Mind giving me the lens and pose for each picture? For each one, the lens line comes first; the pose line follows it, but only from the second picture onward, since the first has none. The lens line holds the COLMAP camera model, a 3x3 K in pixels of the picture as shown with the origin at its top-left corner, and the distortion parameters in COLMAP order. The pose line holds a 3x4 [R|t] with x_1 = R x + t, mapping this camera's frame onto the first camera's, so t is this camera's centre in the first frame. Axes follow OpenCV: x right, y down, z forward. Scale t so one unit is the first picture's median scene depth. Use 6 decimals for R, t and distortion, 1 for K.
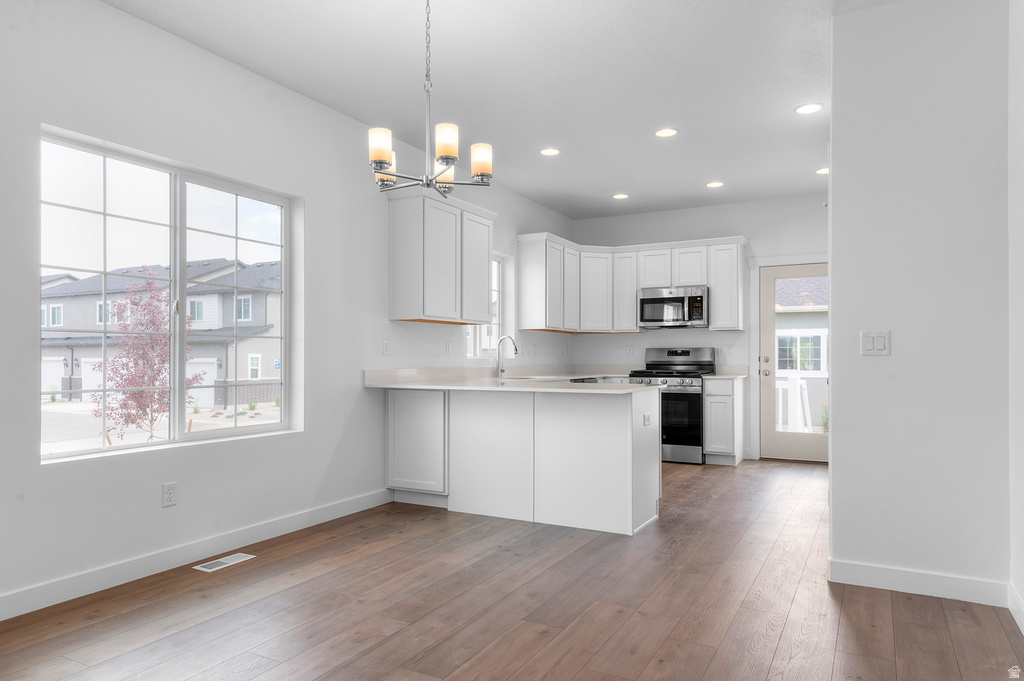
lens RADIAL K [[661.1, 0, 516.1], [0, 661.1, 349.6], [0, 0, 1]] dist [0.029663, 0.005844]
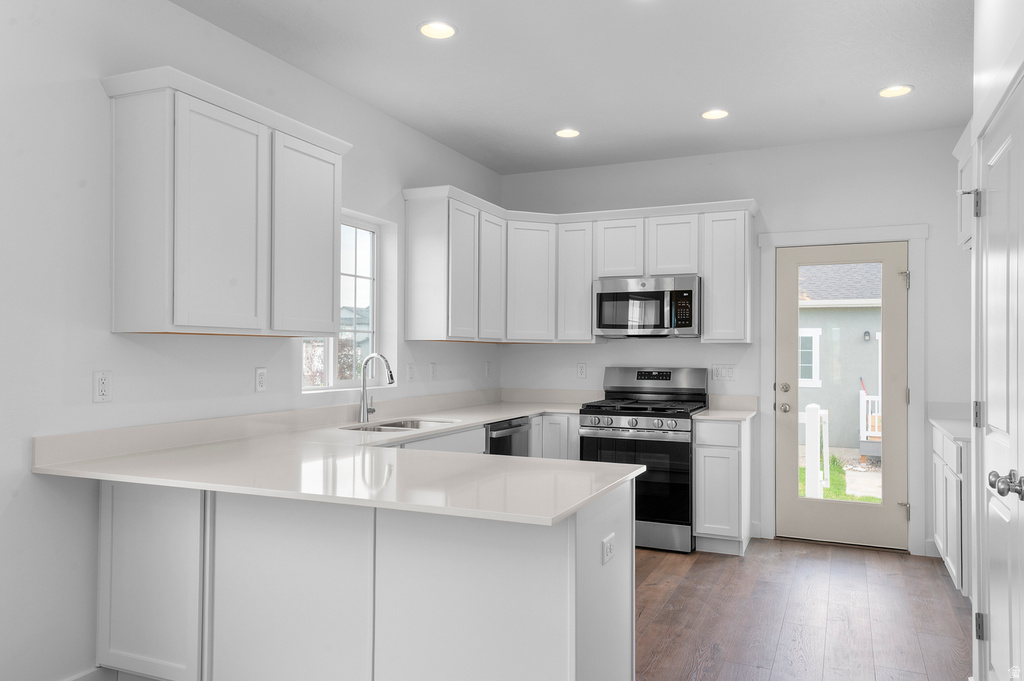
lens RADIAL K [[731.0, 0, 514.7], [0, 731.0, 340.9], [0, 0, 1]] dist [0.029242, -0.000734]
pose [[0.997414, 0.006907, 0.071542, 0.057761], [-0.006724, 0.999974, -0.002789, -0.028557], [-0.071560, 0.002301, 0.997434, 0.300285]]
